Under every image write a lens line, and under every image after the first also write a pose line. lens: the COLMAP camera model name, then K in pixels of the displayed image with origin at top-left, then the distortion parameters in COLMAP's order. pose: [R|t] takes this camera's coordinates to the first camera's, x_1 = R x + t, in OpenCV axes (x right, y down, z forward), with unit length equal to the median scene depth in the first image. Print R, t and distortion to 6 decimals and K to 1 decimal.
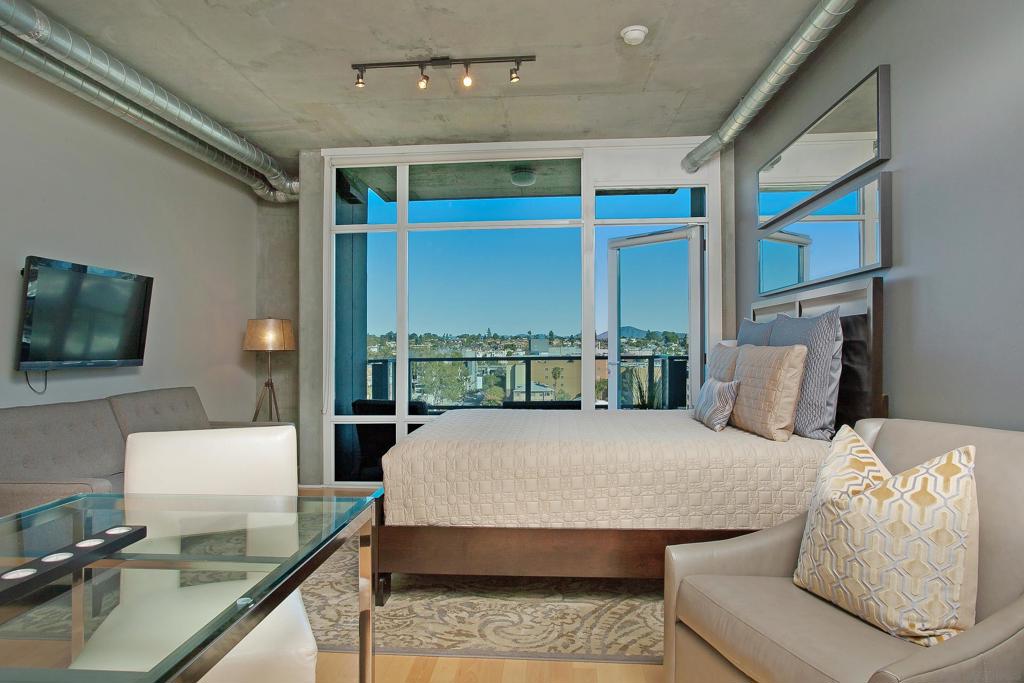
lens RADIAL K [[637.5, 0, 513.5], [0, 637.5, 337.7], [0, 0, 1]] dist [-0.032876, 0.010152]
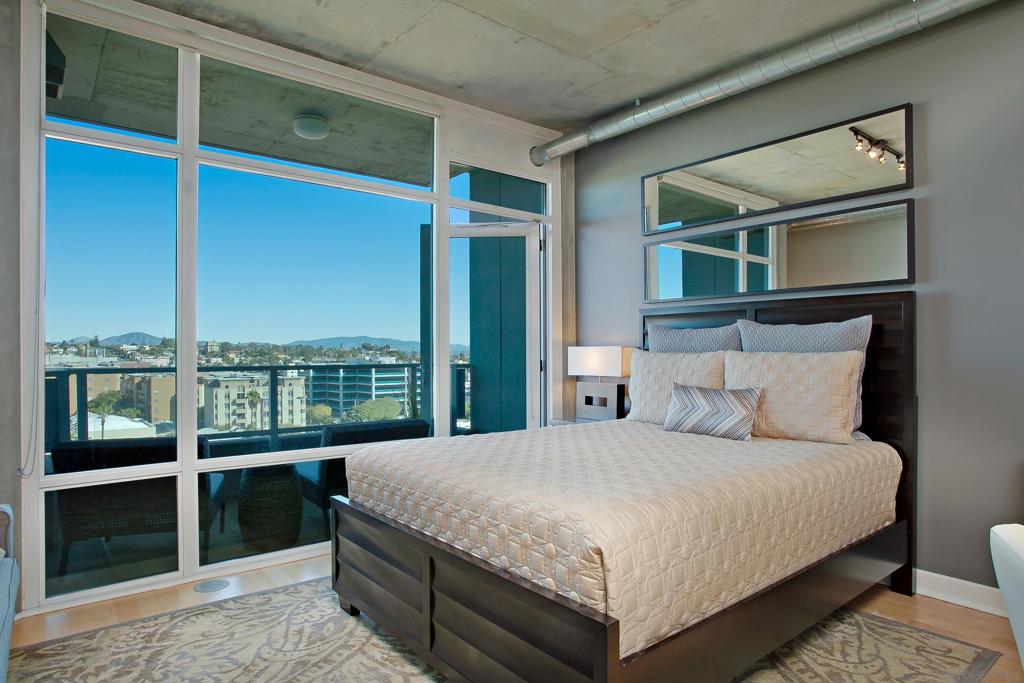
lens RADIAL K [[602.7, 0, 514.4], [0, 602.7, 359.5], [0, 0, 1]] dist [-0.033629, 0.009060]
pose [[0.730387, -0.001238, 0.683033, -0.438751], [-0.013441, 0.999779, 0.016185, 0.013003], [-0.682902, -0.021002, 0.730208, 0.472277]]
